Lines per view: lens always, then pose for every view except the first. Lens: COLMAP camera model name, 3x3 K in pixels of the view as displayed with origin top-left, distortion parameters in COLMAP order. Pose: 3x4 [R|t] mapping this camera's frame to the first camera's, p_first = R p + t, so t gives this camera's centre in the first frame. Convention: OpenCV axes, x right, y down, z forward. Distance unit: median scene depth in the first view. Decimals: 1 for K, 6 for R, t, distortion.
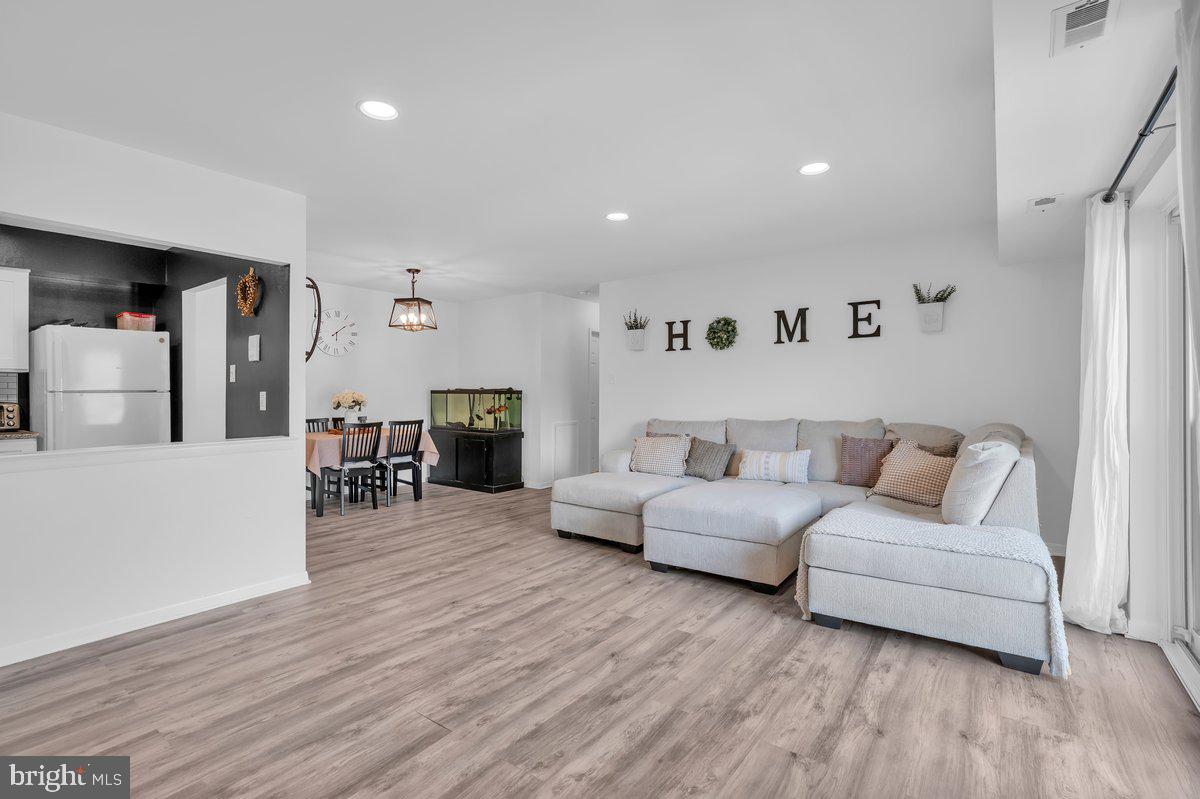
lens RADIAL K [[550.0, 0, 601.8], [0, 550.0, 379.3], [0, 0, 1]] dist [-0.017549, 0.004477]
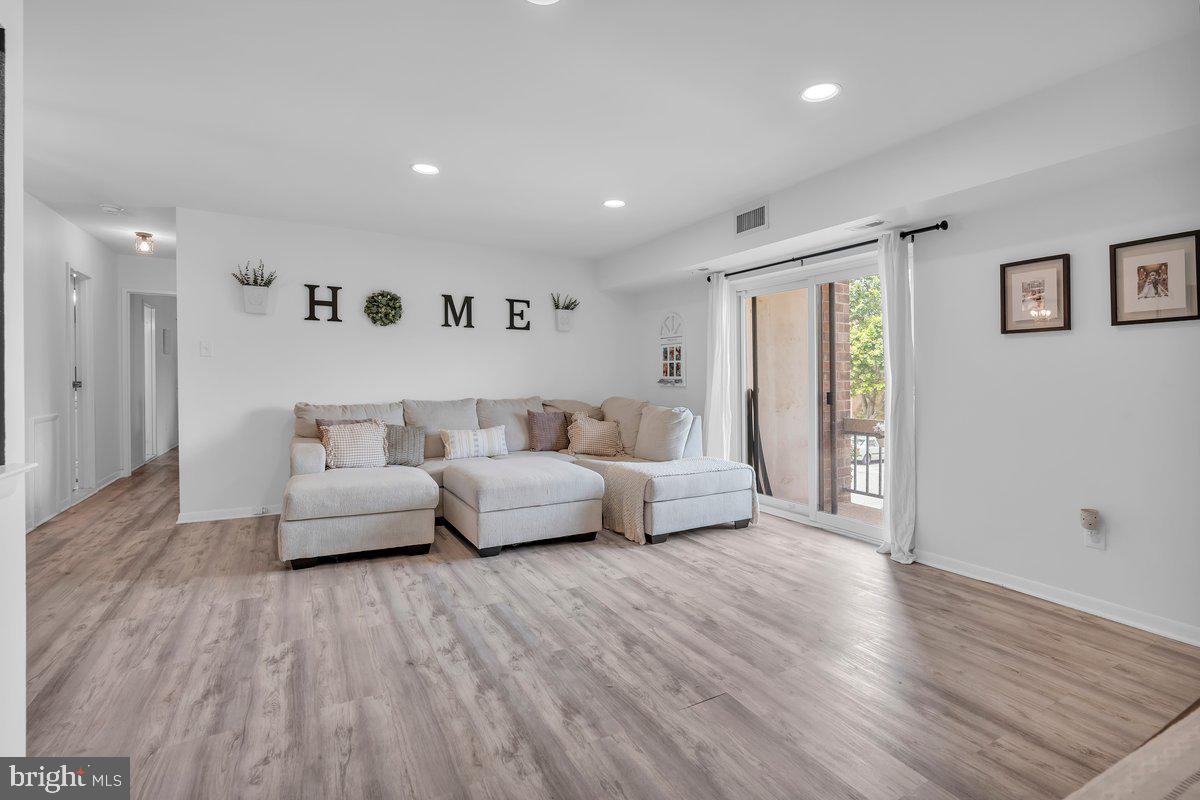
lens RADIAL K [[550.0, 0, 614.5], [0, 550.0, 372.3], [0, 0, 1]] dist [-0.017549, 0.004477]
pose [[0.399644, 0.019440, 0.916464, -0.750773], [-0.039889, 0.999197, -0.003800, 0.018460], [-0.915802, -0.035038, 0.400099, 0.441361]]
